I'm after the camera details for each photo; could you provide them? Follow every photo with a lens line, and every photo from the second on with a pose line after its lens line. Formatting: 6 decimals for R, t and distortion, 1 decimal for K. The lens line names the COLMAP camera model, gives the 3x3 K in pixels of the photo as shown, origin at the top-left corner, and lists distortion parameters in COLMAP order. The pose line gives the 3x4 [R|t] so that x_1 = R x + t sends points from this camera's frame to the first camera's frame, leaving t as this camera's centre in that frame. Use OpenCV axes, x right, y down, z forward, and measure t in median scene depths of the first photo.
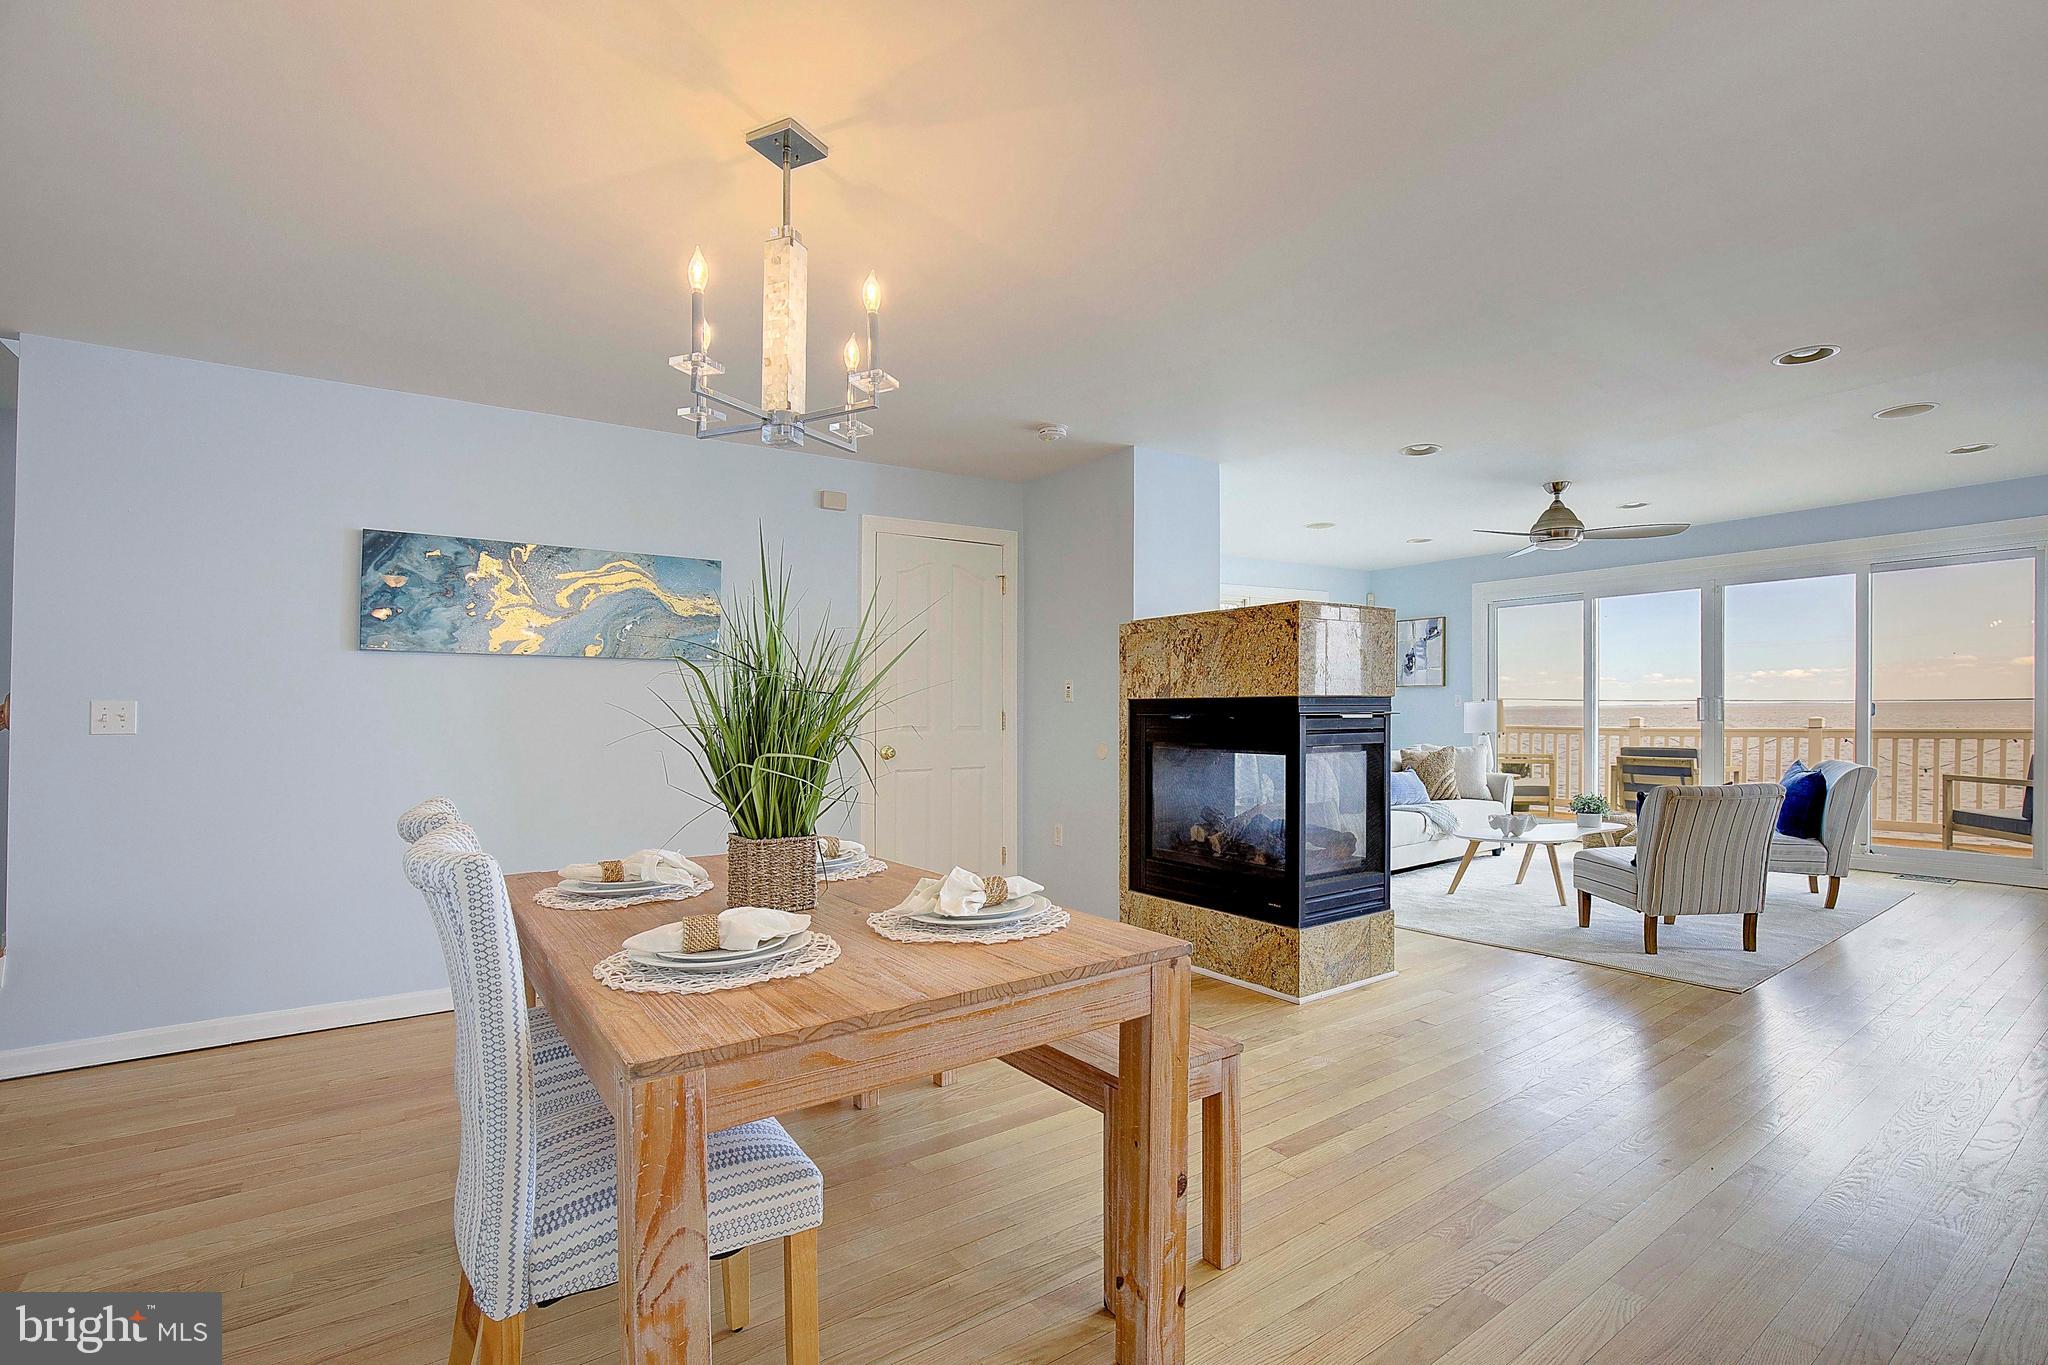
lens RADIAL K [[929.0, 0, 1090.5], [0, 929.0, 717.5], [0, 0, 1]] dist [-0.025346, 0.002732]
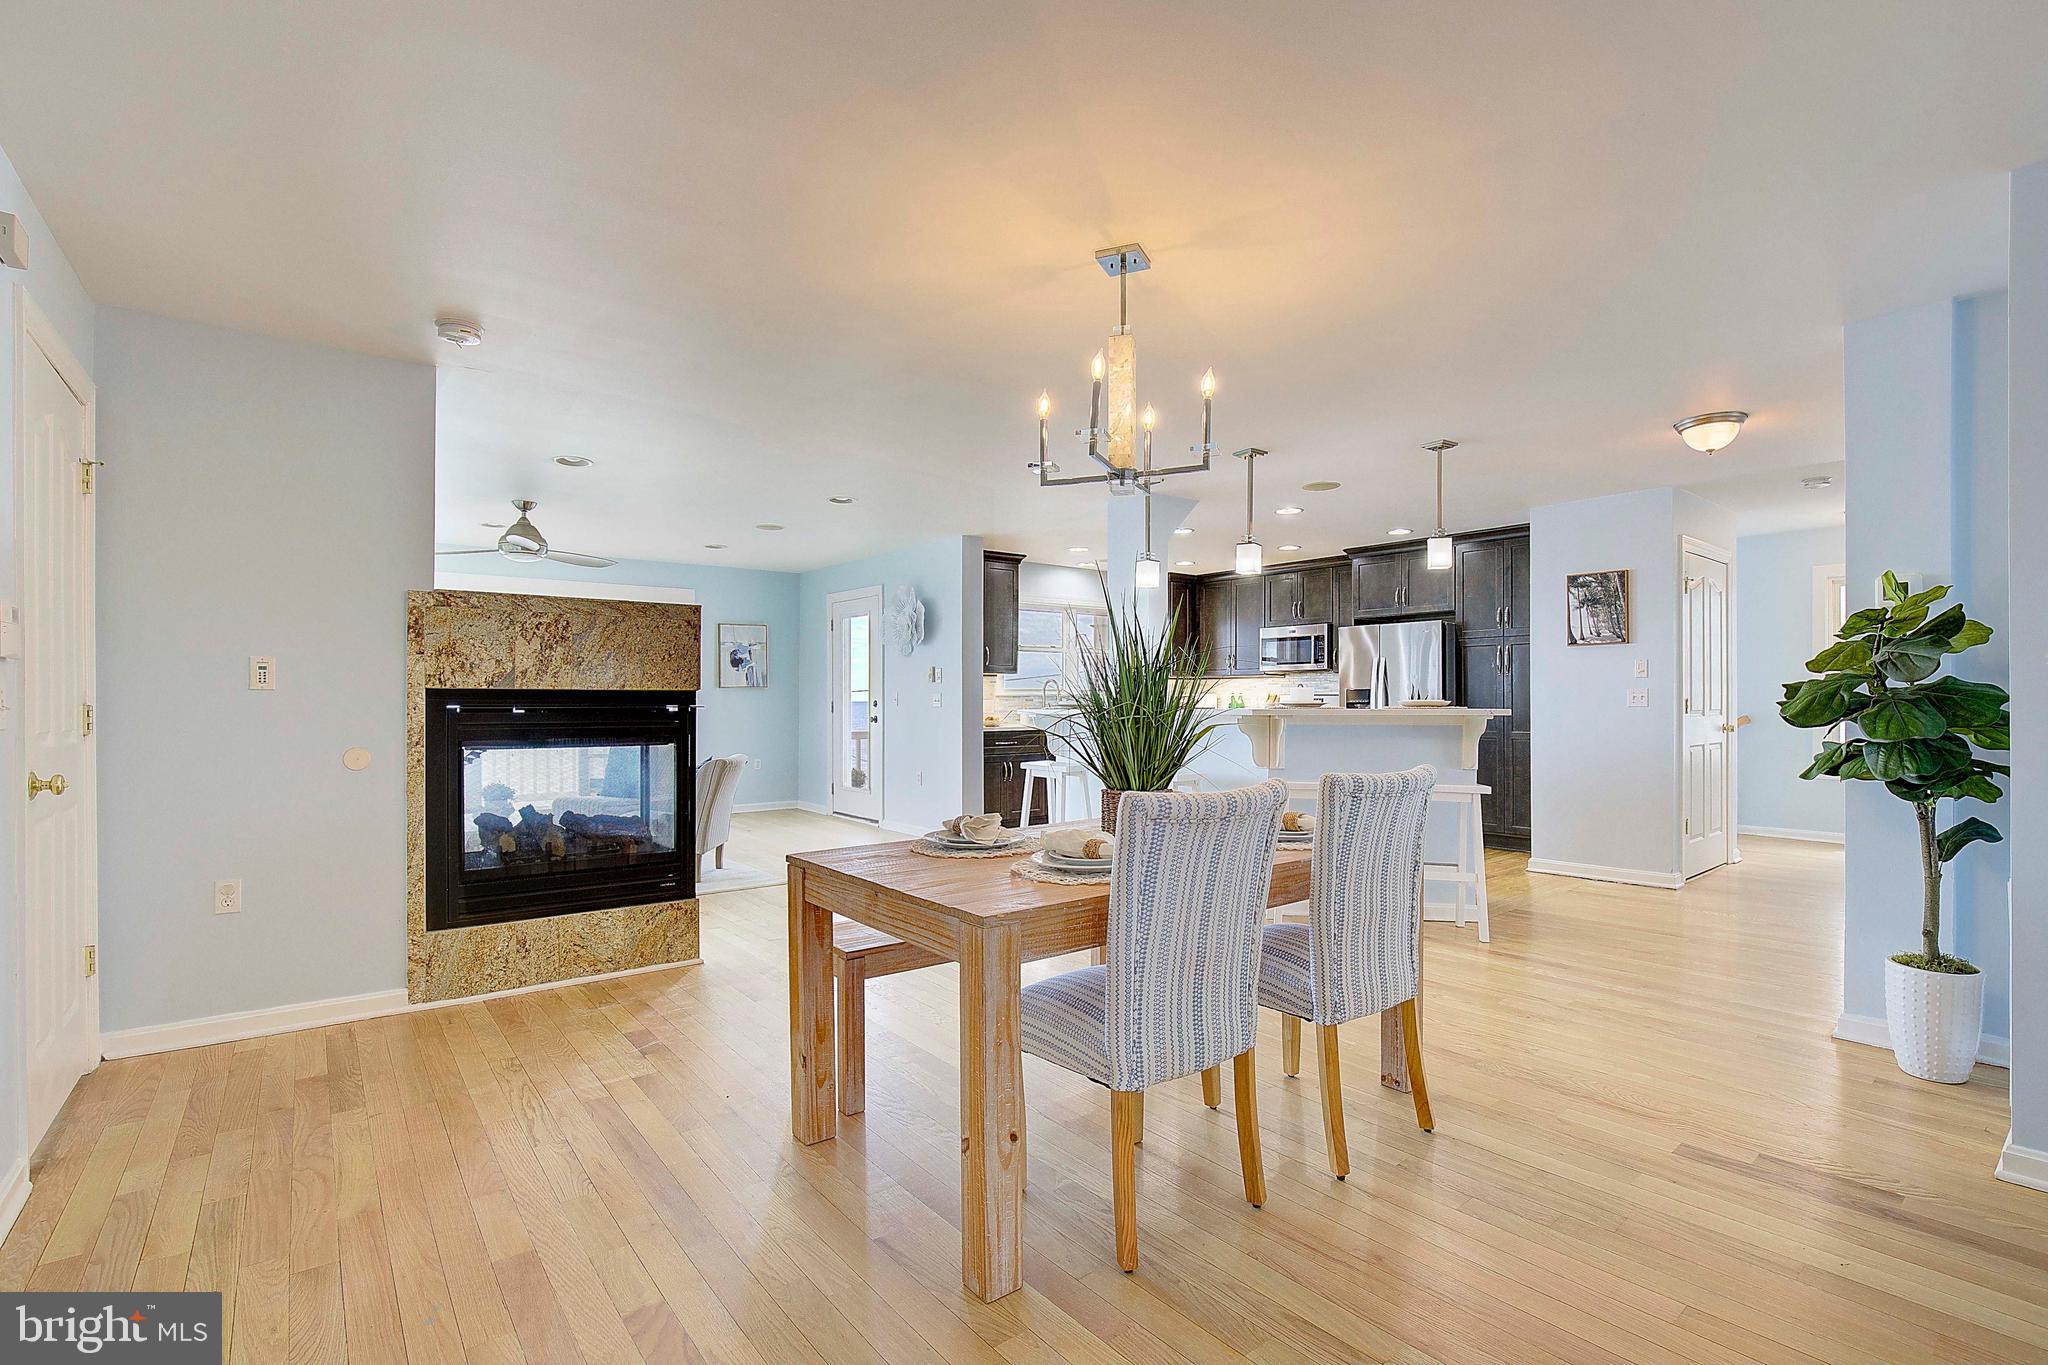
lens RADIAL K [[929.0, 0, 1020.9], [0, 929.0, 716.3], [0, 0, 1]] dist [-0.025346, 0.002732]
pose [[-0.010125, -0.006704, 0.999926, -0.643852], [0.010681, 0.999920, 0.006813, 0.003679], [-0.999892, 0.010749, -0.010053, 0.440843]]
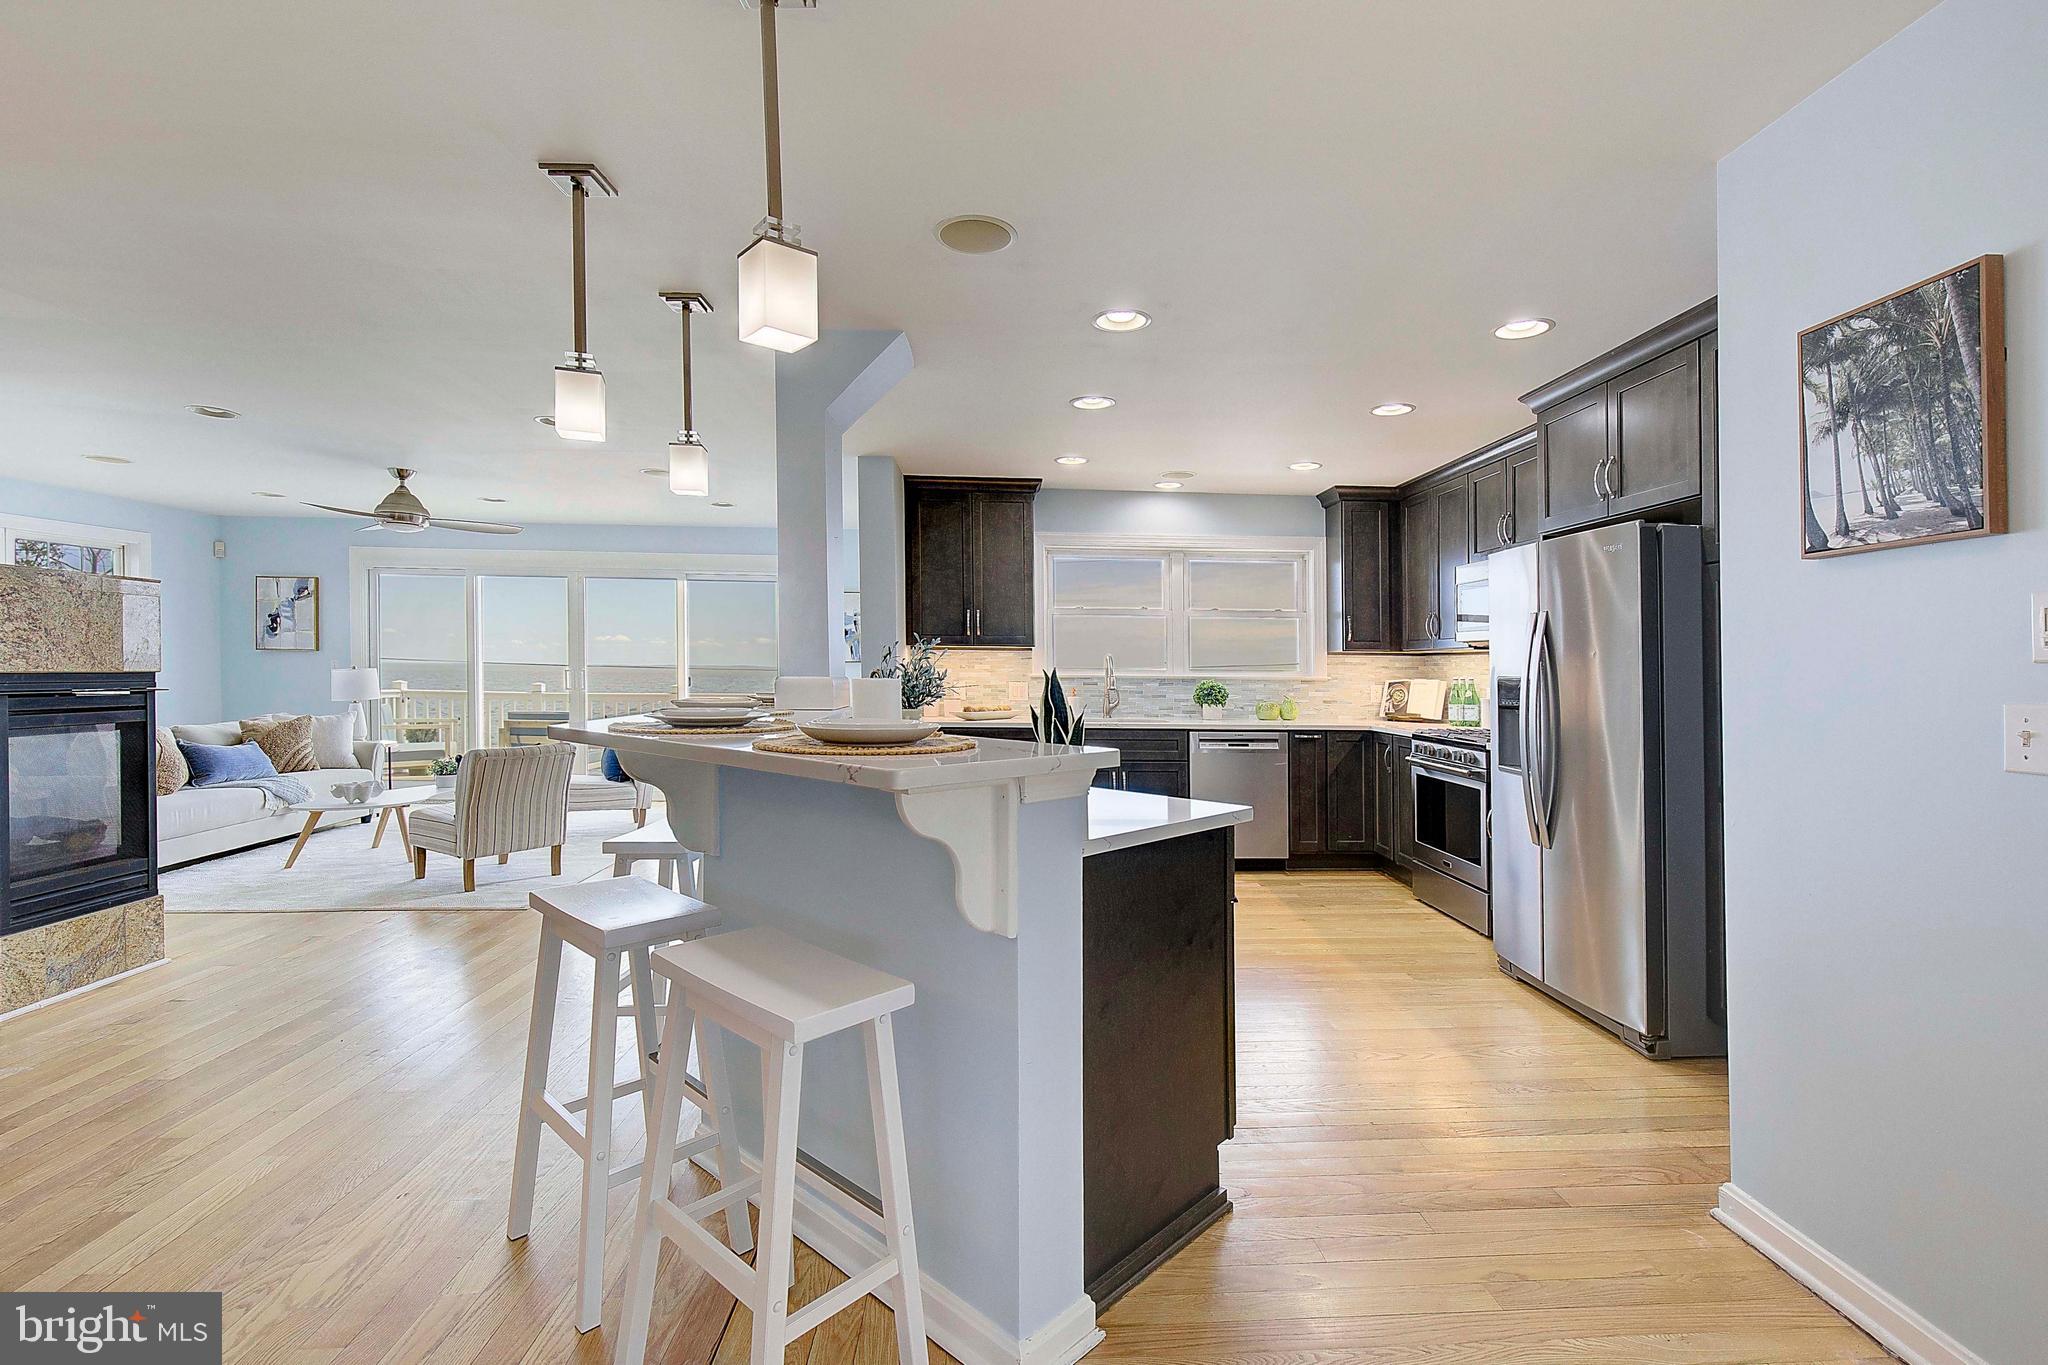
lens RADIAL K [[891.7, 0, 1051.9], [0, 891.7, 701.5], [0, 0, 1]] dist [-0.016695, 0.000117]
pose [[0.542479, -0.013461, 0.839961, 0.054219], [-0.010606, 0.999682, 0.022870, -0.017573], [-0.840002, -0.021315, 0.542164, -0.201654]]
